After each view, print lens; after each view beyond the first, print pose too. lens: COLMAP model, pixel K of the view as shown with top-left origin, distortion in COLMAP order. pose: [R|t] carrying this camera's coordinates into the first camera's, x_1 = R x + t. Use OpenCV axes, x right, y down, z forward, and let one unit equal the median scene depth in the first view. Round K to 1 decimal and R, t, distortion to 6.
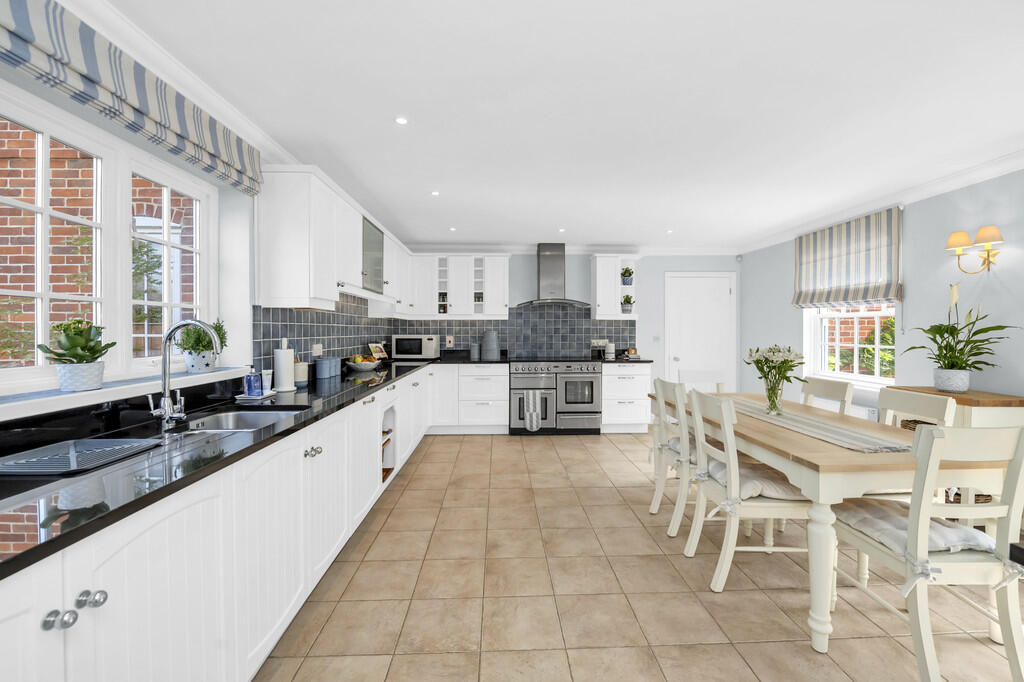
lens RADIAL K [[418.1, 0, 508.6], [0, 418.1, 335.6], [0, 0, 1]] dist [-0.010716, -0.001428]
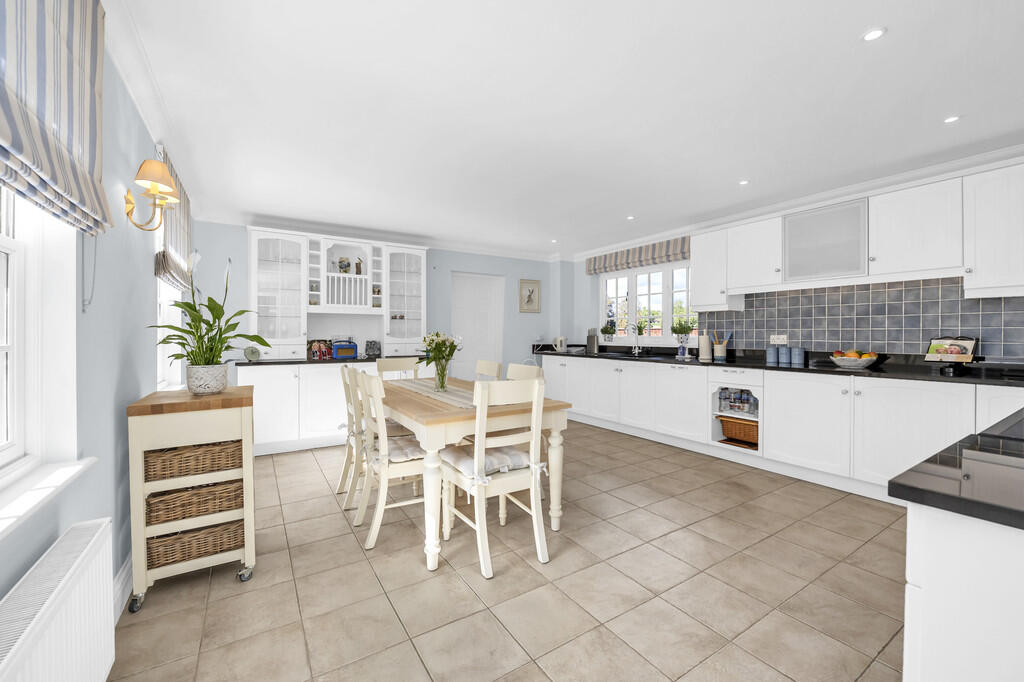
lens RADIAL K [[418.1, 0, 518.0], [0, 418.1, 340.3], [0, 0, 1]] dist [-0.010716, -0.001428]
pose [[-0.850476, 0.004976, -0.525990, 1.135340], [-0.007091, 0.999756, 0.020923, 0.020208], [0.525966, 0.021524, -0.850233, 2.222097]]
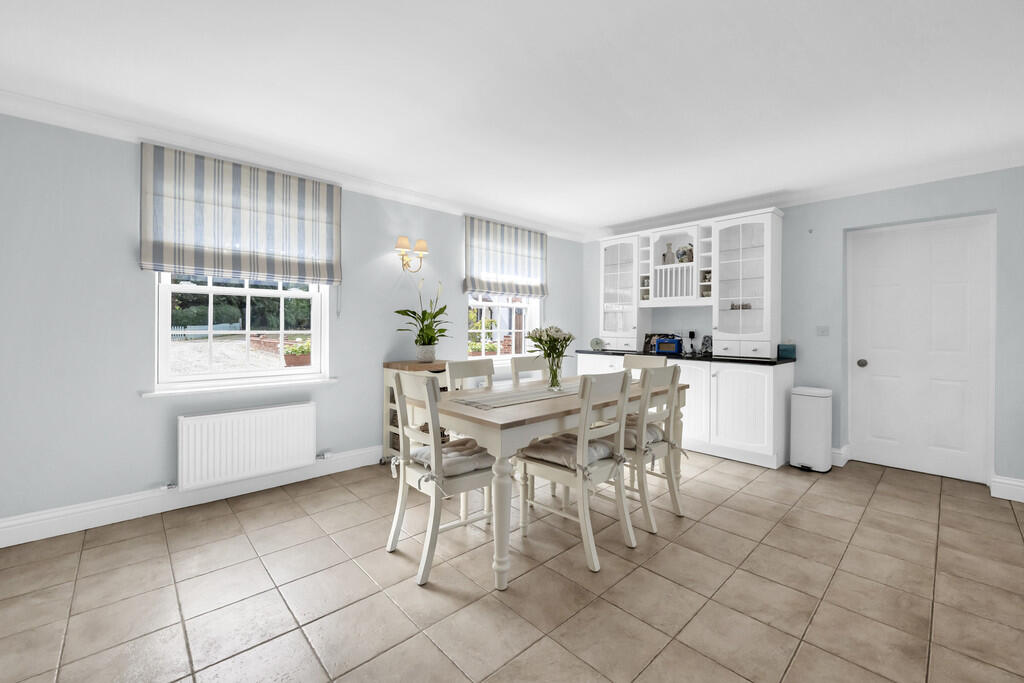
lens RADIAL K [[418.1, 0, 510.7], [0, 418.1, 327.5], [0, 0, 1]] dist [-0.010716, -0.001428]
pose [[-0.664353, -0.005294, 0.747400, -0.094857], [0.002358, 0.999955, 0.009179, 0.016644], [-0.747415, 0.007860, -0.664310, 1.894941]]
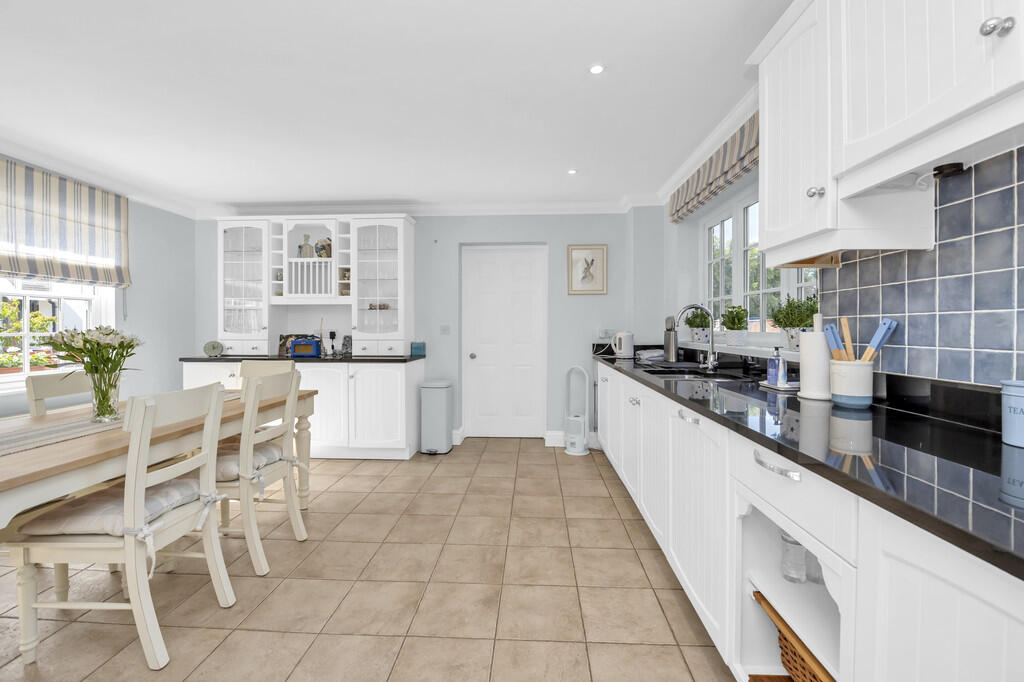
lens RADIAL K [[418.1, 0, 518.0], [0, 418.1, 332.6], [0, 0, 1]] dist [-0.010716, -0.001428]
pose [[-0.997841, -0.001076, 0.065666, -0.136971], [0.000360, 0.999761, 0.021851, 0.019370], [-0.065674, 0.021827, -0.997602, 1.758945]]
